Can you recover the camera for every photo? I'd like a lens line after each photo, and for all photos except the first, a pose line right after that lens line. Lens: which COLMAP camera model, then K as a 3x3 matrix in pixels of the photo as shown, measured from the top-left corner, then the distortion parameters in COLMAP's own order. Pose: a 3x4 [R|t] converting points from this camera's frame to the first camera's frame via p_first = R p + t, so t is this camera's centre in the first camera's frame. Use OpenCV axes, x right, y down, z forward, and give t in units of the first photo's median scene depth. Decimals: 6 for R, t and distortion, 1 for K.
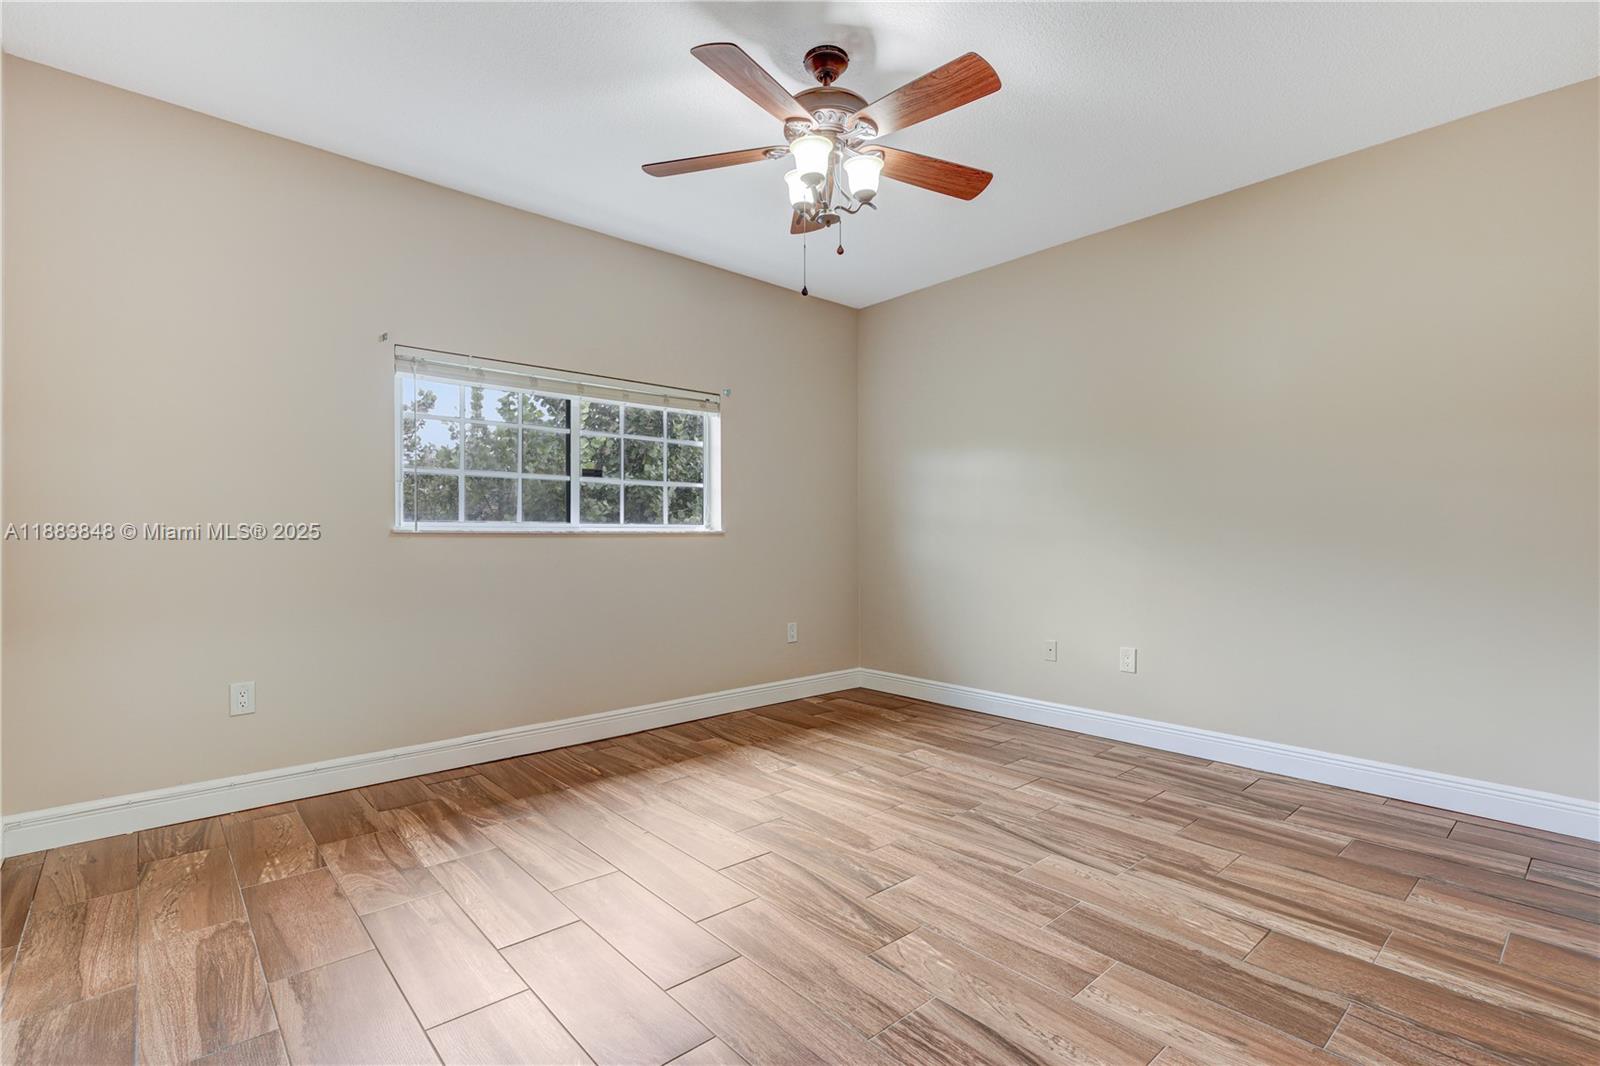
lens RADIAL K [[742.0, 0, 798.2], [0, 742.0, 542.3], [0, 0, 1]] dist [-0.000862, 0.000962]
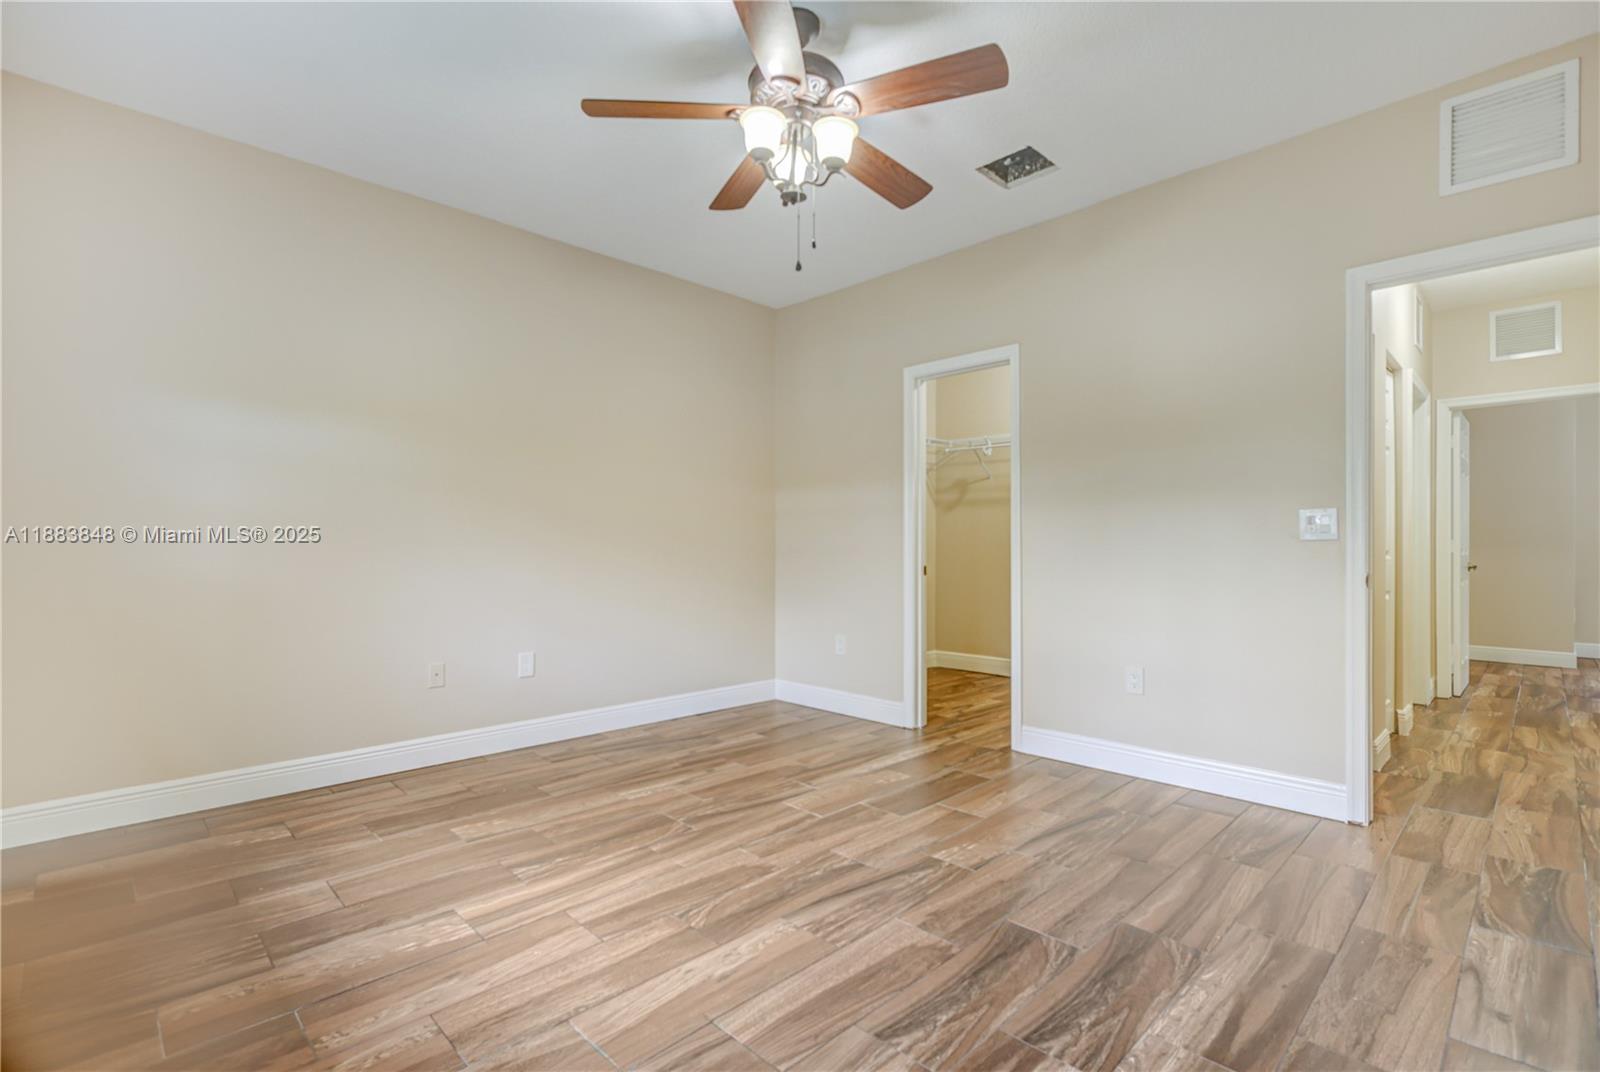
lens RADIAL K [[742.0, 0, 798.2], [0, 742.0, 545.3], [0, 0, 1]] dist [-0.000862, 0.000962]
pose [[-0.055268, 0.002624, 0.998468, -0.756367], [0.003019, 0.999992, -0.002460, -0.001019], [-0.998467, 0.002879, -0.055276, 0.887460]]
